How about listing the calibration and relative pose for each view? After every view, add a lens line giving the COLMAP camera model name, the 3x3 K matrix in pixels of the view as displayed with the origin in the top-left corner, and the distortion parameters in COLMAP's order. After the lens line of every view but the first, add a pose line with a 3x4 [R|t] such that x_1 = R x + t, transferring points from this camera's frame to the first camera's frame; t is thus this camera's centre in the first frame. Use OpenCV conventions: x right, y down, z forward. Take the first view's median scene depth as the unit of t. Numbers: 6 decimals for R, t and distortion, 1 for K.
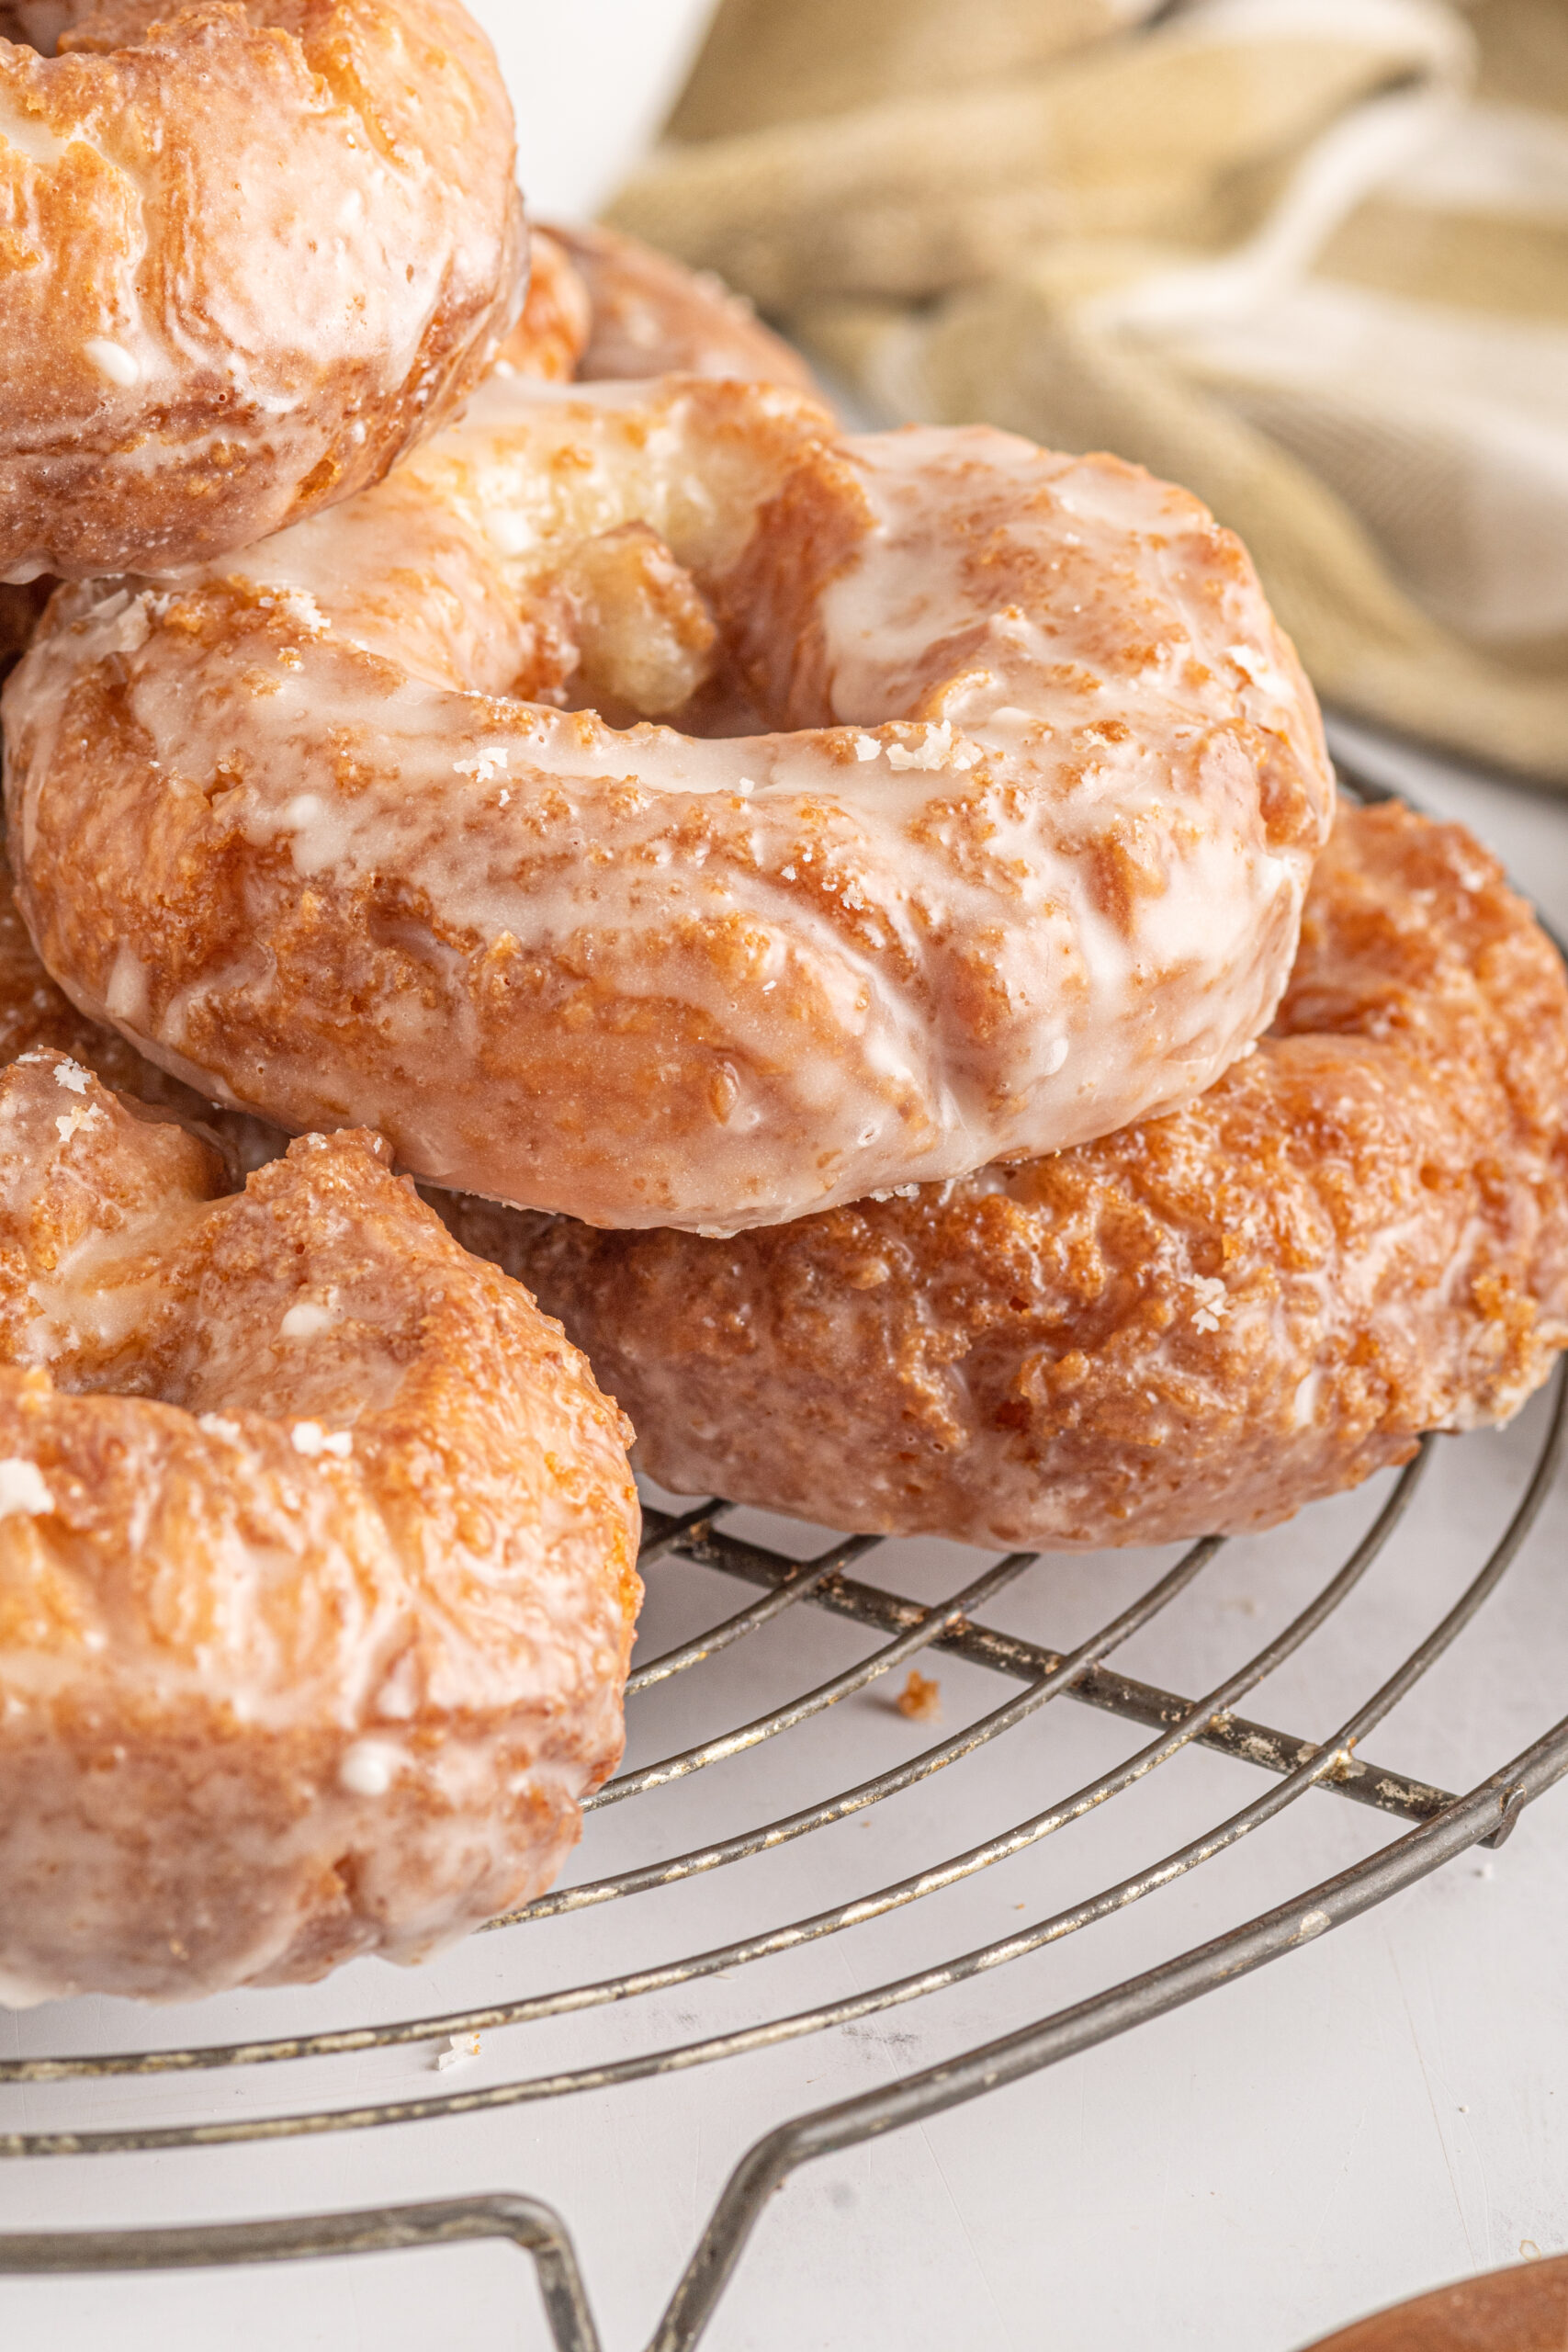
lens RADIAL K [[11311.1, 0, 784.0], [0, 11311.1, 1176.0], [0, 0, 1]] dist [-0.220863, 4.815104]
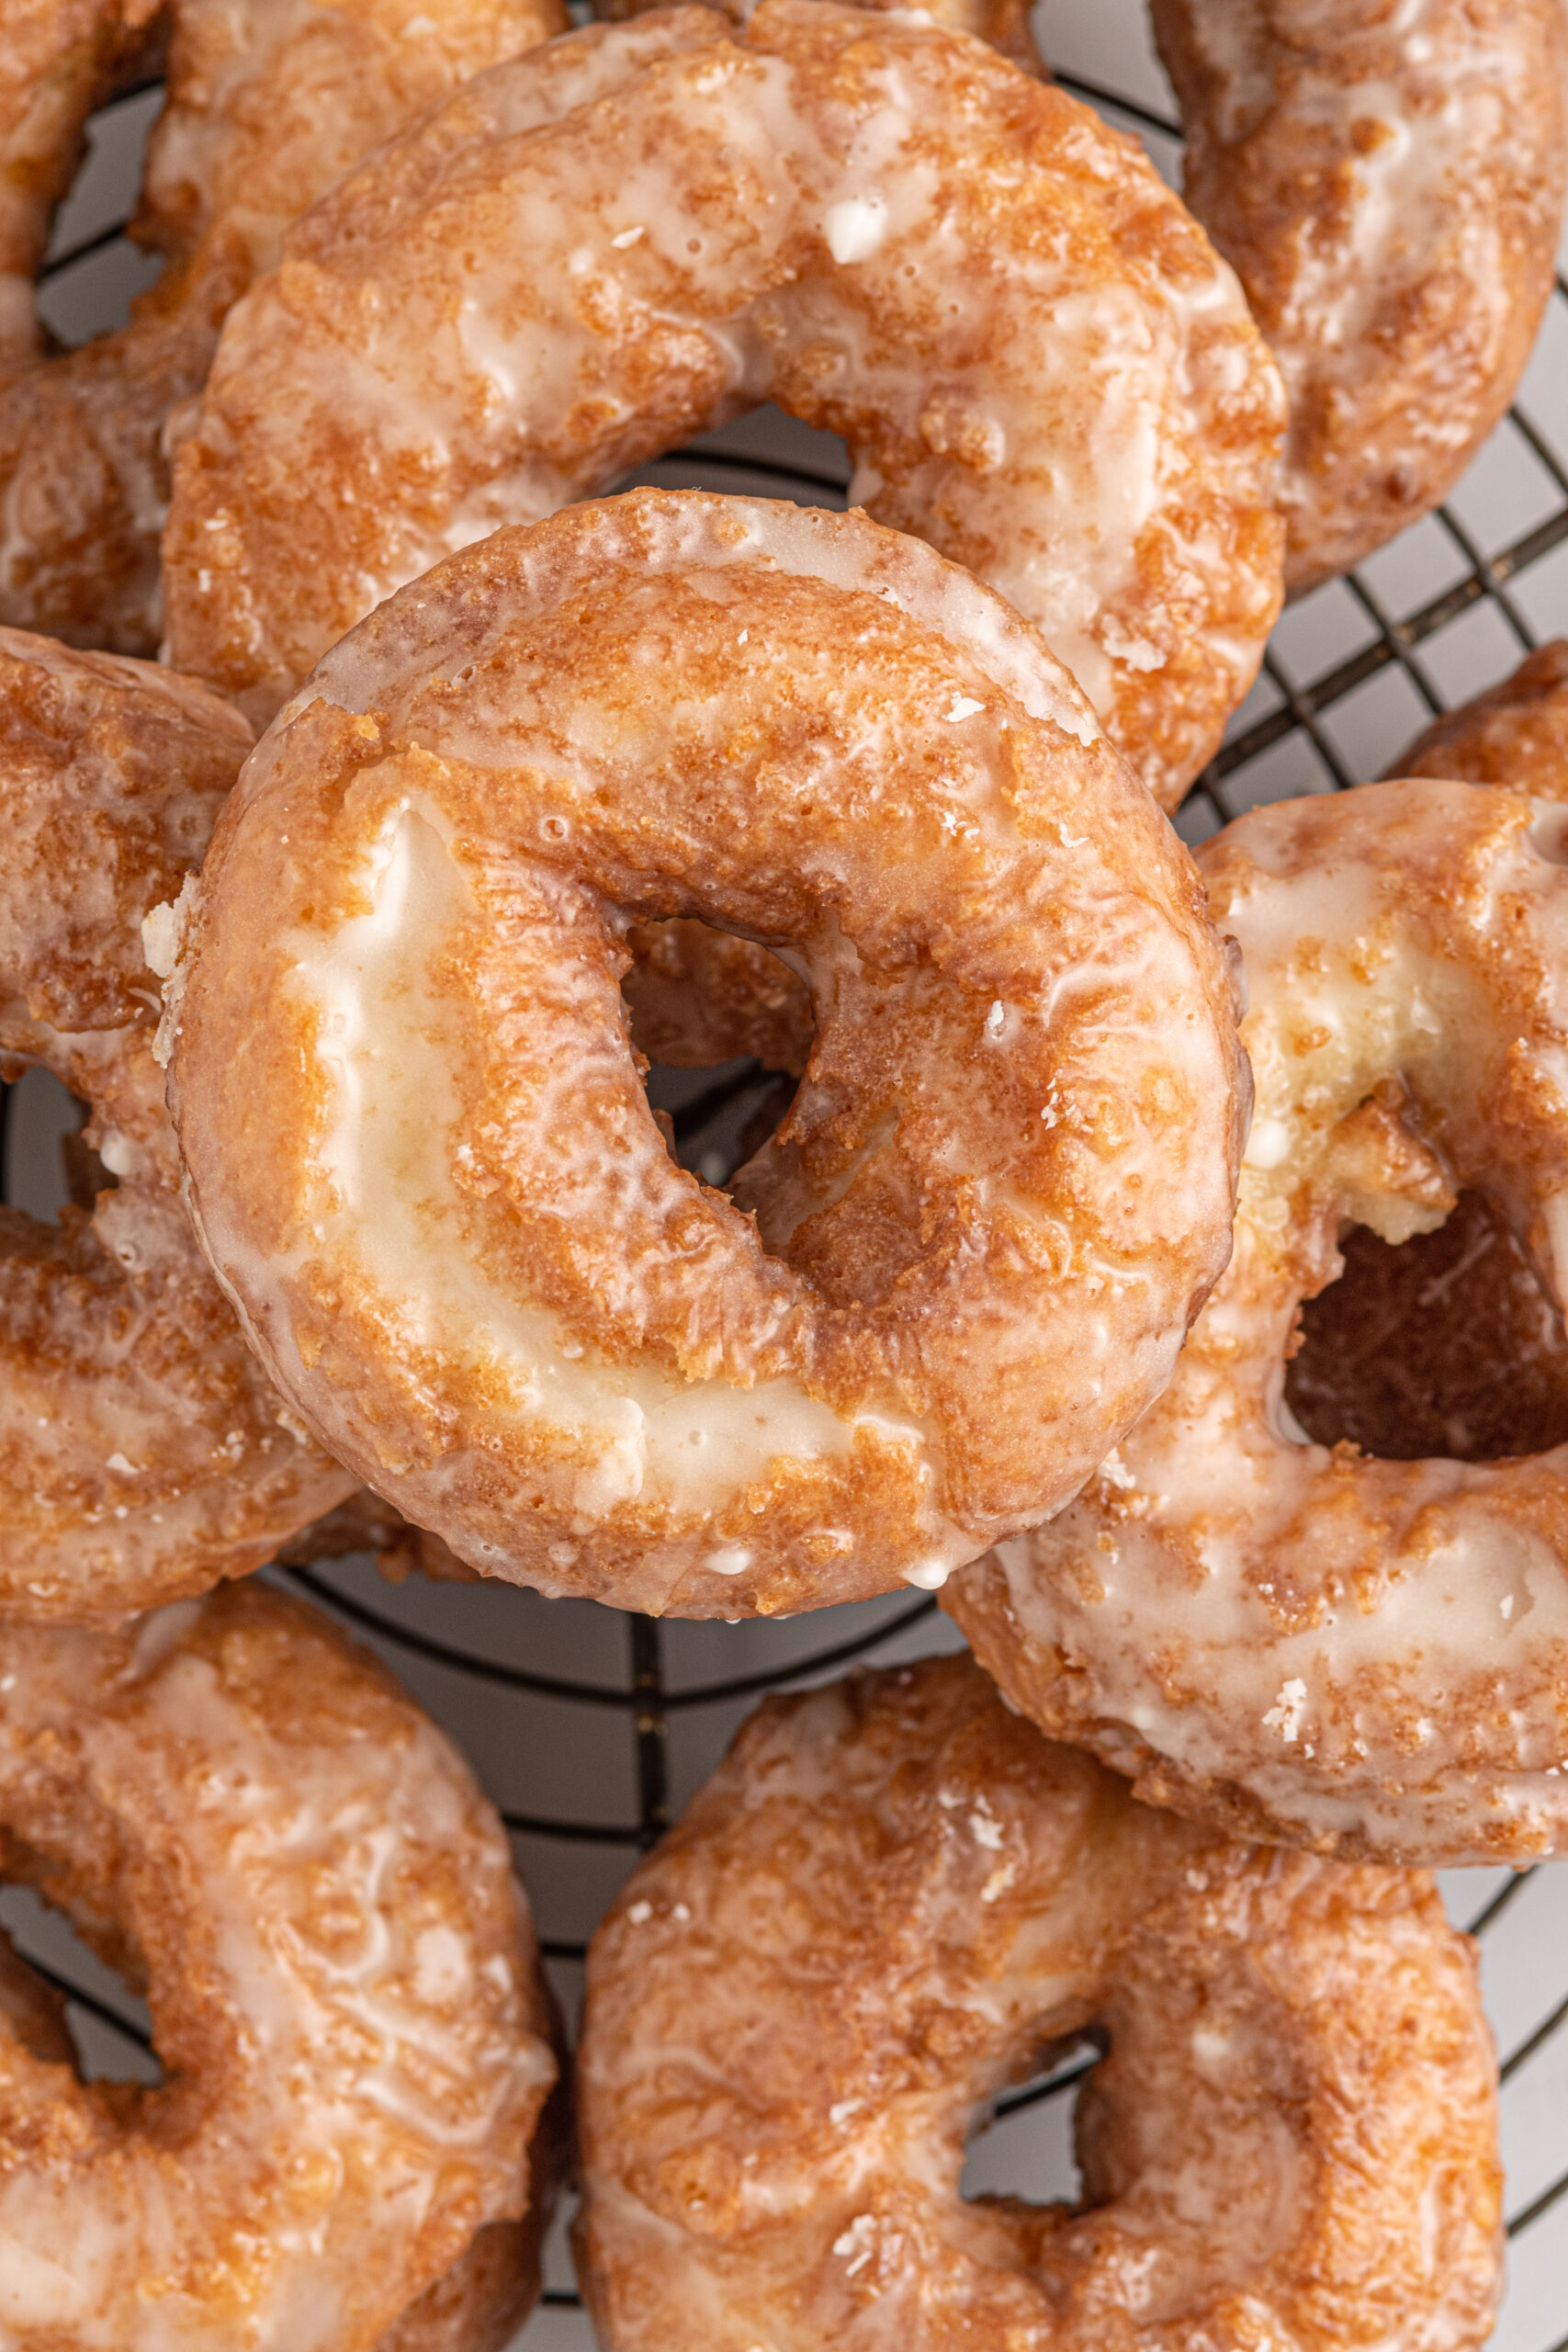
lens RADIAL K [[11311.1, 0, 784.0], [0, 11311.1, 1176.0], [0, 0, 1]] dist [-0.220863, 4.815104]
pose [[0.984348, -0.071006, -0.161300, 0.117257], [0.174498, 0.520934, 0.835570, -1.068745], [0.024697, -0.850638, 0.525171, 0.418552]]
